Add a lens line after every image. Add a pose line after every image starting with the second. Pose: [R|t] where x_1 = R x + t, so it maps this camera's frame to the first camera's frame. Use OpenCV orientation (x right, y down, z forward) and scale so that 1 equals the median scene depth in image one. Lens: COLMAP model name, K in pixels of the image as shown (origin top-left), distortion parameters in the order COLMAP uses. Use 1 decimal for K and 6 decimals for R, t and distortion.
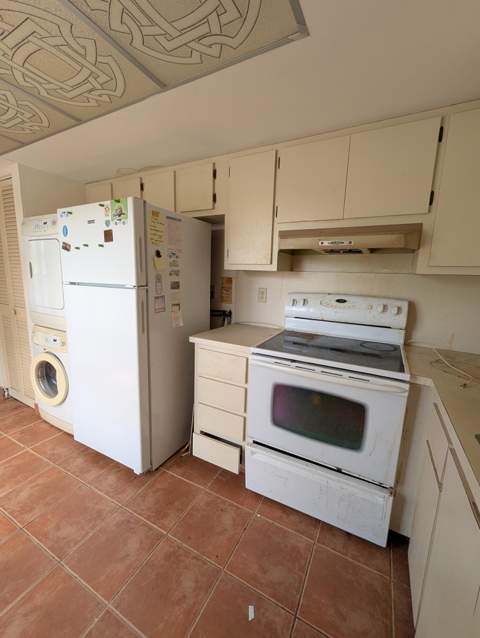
lens RADIAL K [[268.6, 0, 237.4], [0, 268.6, 318.4], [0, 0, 1]] dist [0.000994, -0.000002]
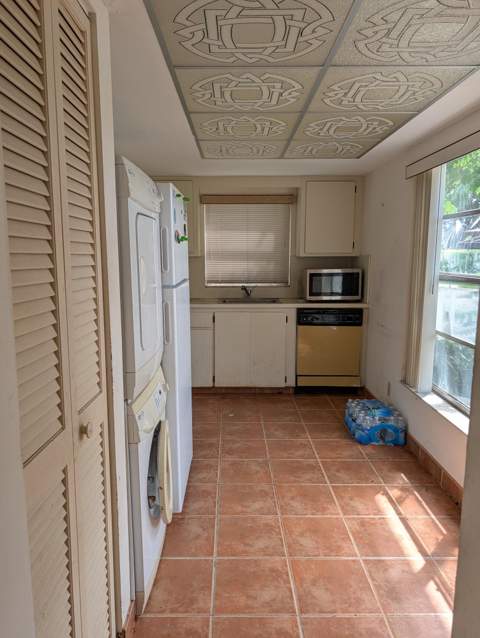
lens RADIAL K [[462.3, 0, 236.0], [0, 462.3, 320.4], [0, 0, 1]] dist [0.009716, -0.006692]
pose [[-0.481607, -0.155304, 0.862517, -1.922984], [0.132711, 0.959900, 0.246941, -0.350212], [-0.866281, 0.233394, -0.441684, 1.526427]]
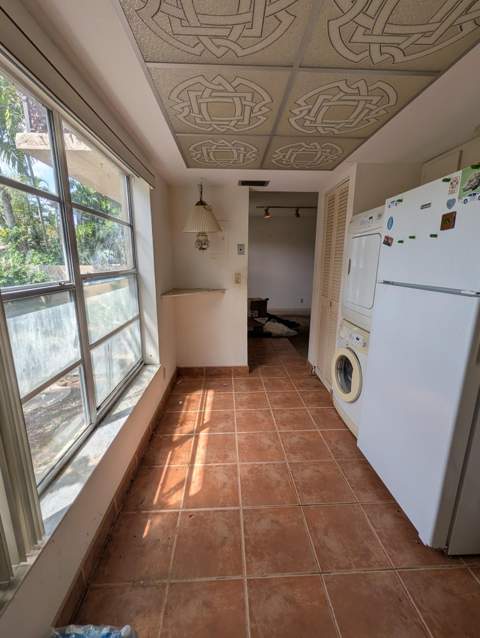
lens RADIAL K [[268.6, 0, 237.4], [0, 268.6, 318.4], [0, 0, 1]] dist [0.000994, -0.000002]
pose [[0.507532, 0.157880, -0.847045, -0.100533], [-0.134193, 0.985557, 0.103291, -0.041317], [0.851119, 0.061244, 0.521388, 0.134297]]
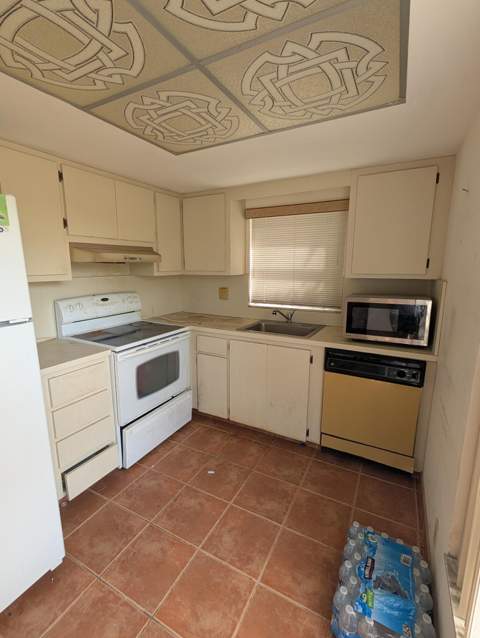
lens RADIAL K [[296.5, 0, 237.7], [0, 296.5, 317.7], [0, 0, 1]] dist [0.001068, 0.000278]
pose [[-0.001047, -0.206930, 0.978355, -1.043860], [0.166322, 0.964693, 0.204218, -0.170830], [-0.986071, 0.162935, 0.033407, 0.370272]]
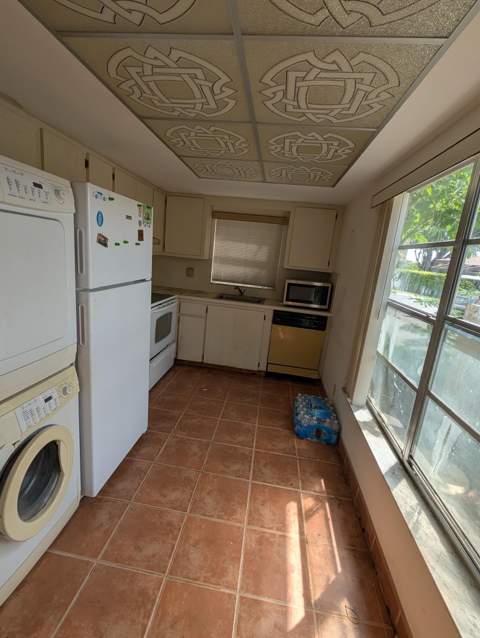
lens RADIAL K [[296.5, 0, 237.7], [0, 296.5, 317.7], [0, 0, 1]] dist [0.001068, 0.000278]
pose [[-0.353849, -0.259394, 0.898613, -1.612607], [0.047866, 0.954491, 0.294372, -0.295071], [-0.934077, 0.147176, -0.325330, 0.977055]]
